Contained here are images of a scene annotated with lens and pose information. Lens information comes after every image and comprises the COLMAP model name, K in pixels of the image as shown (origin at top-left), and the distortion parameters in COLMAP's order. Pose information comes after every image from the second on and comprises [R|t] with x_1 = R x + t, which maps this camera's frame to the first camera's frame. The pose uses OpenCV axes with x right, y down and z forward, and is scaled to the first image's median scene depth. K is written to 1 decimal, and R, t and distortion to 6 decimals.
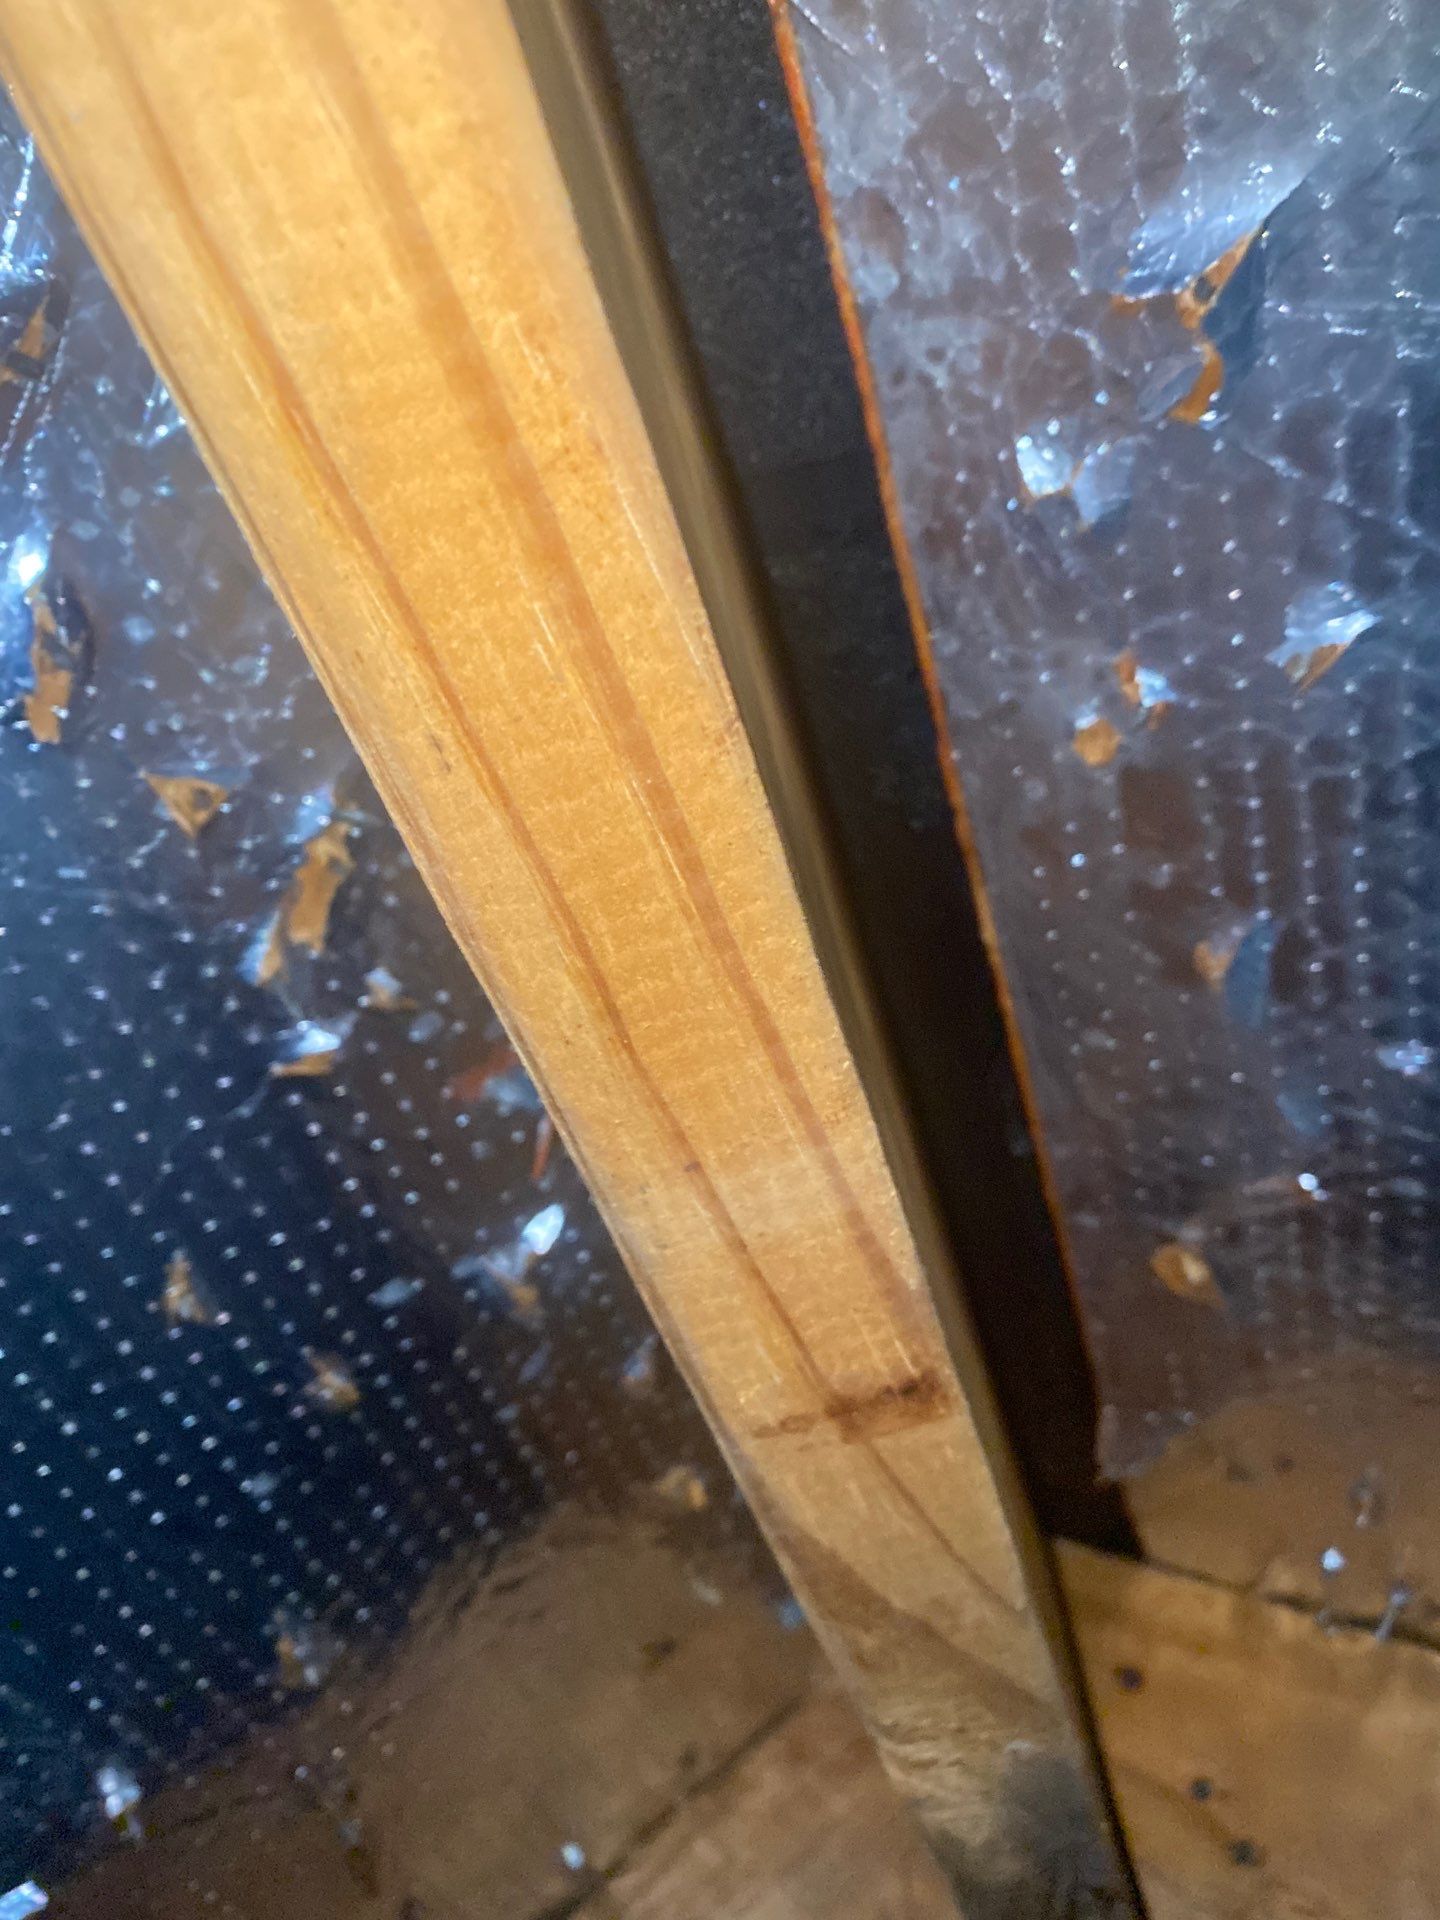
lens RADIAL K [[1592.5, 0, 721.9], [0, 1592.5, 953.3], [0, 0, 1]] dist [0.048896, -0.149262]
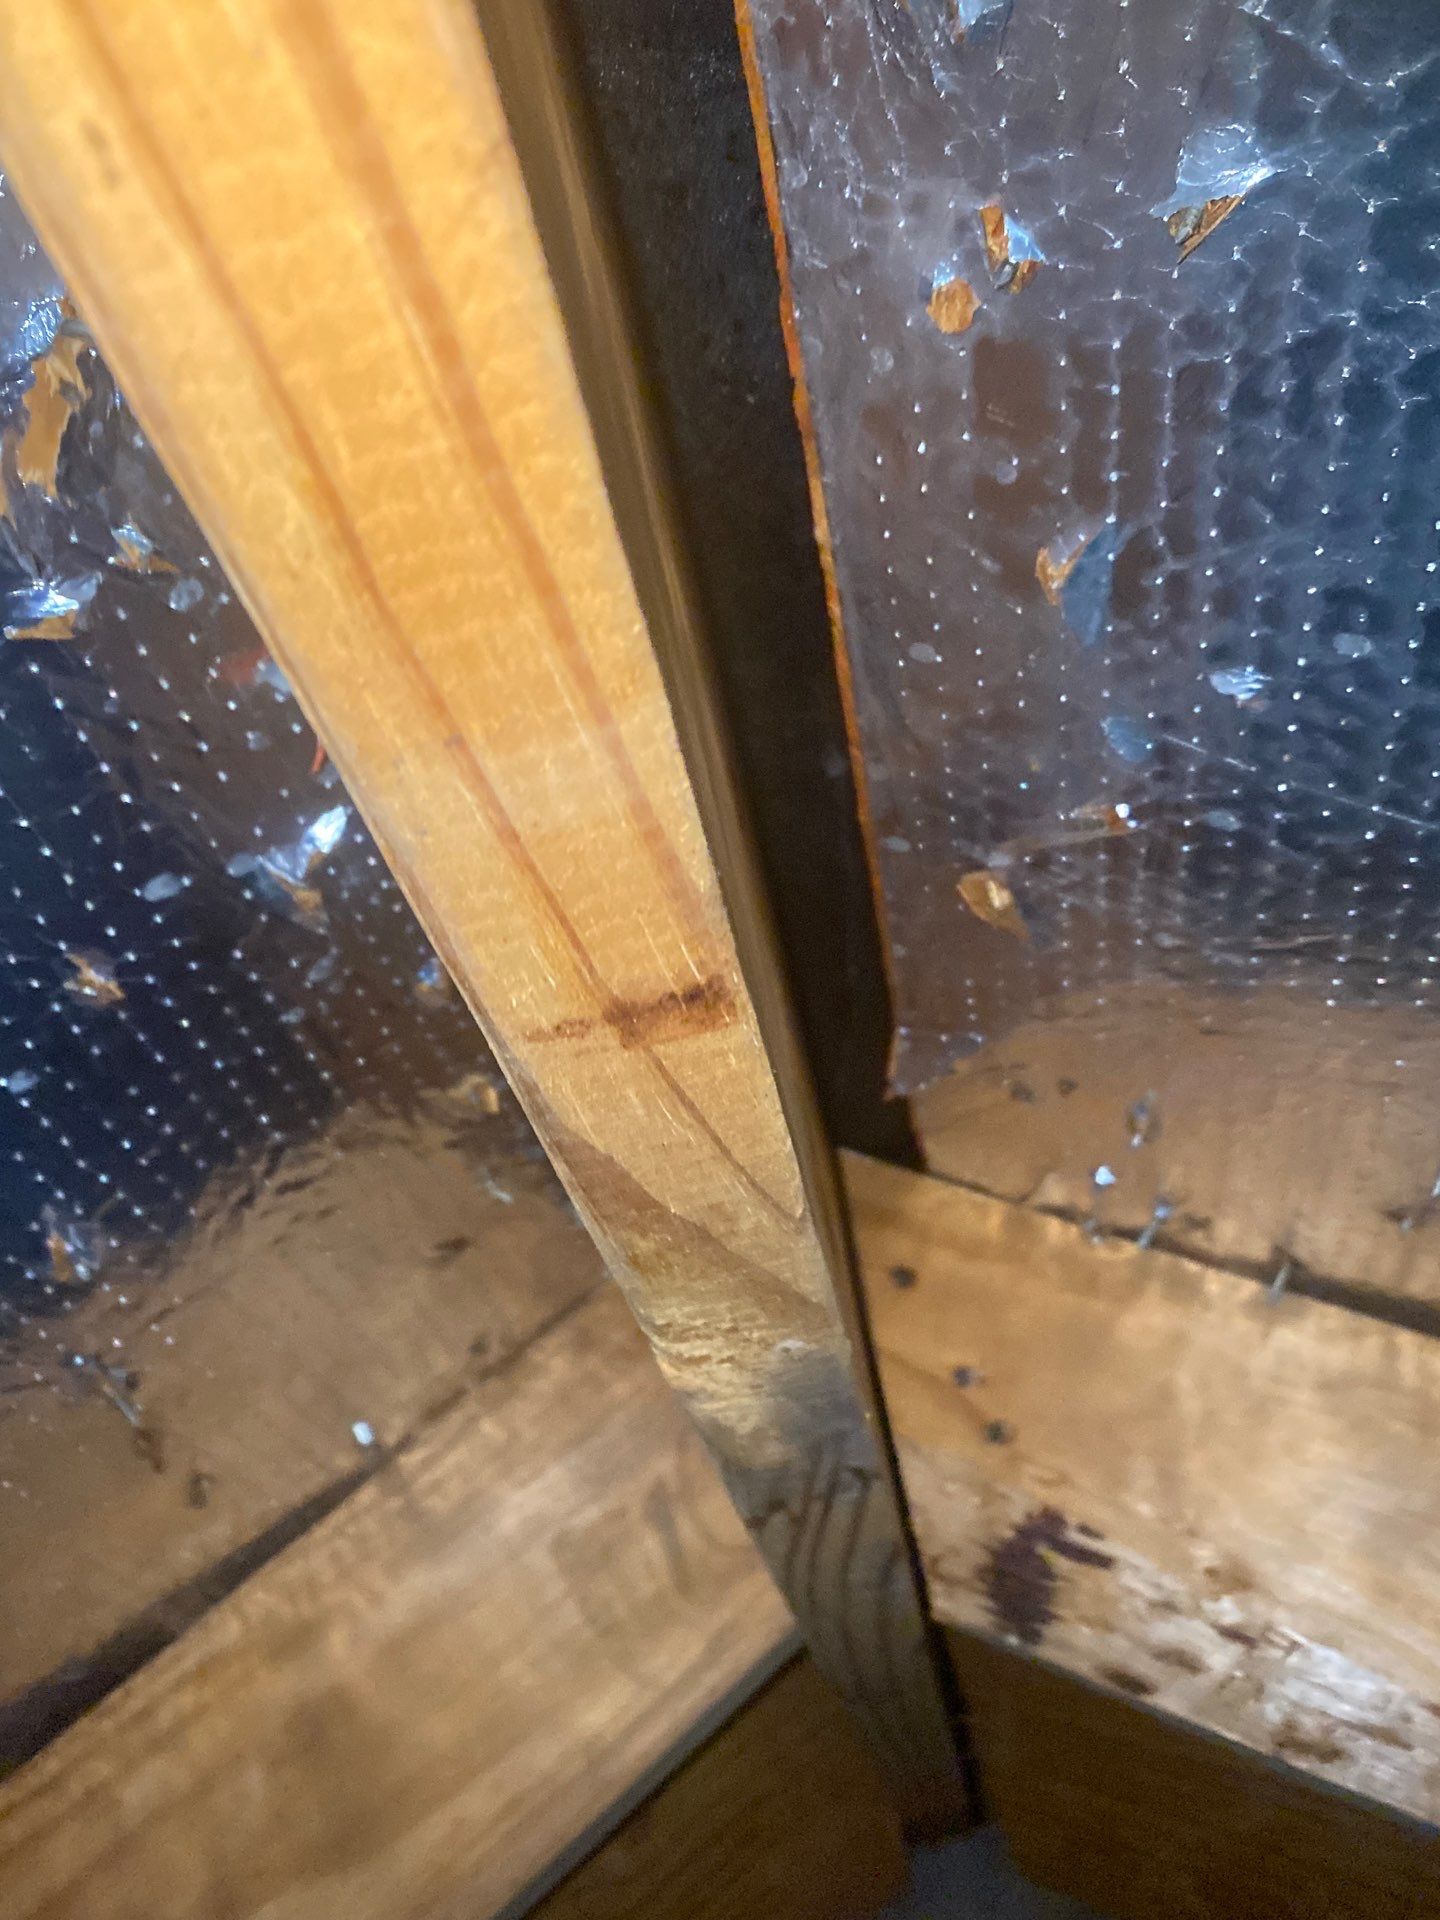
lens RADIAL K [[1473.3, 0, 733.6], [0, 1473.3, 959.7], [0, 0, 1]] dist [0.018837, -0.014124]
pose [[0.993325, 0.032331, 0.110723, 0.033638], [-0.056478, 0.973301, 0.222474, 0.044875], [-0.100574, -0.227243, 0.968631, 0.130727]]
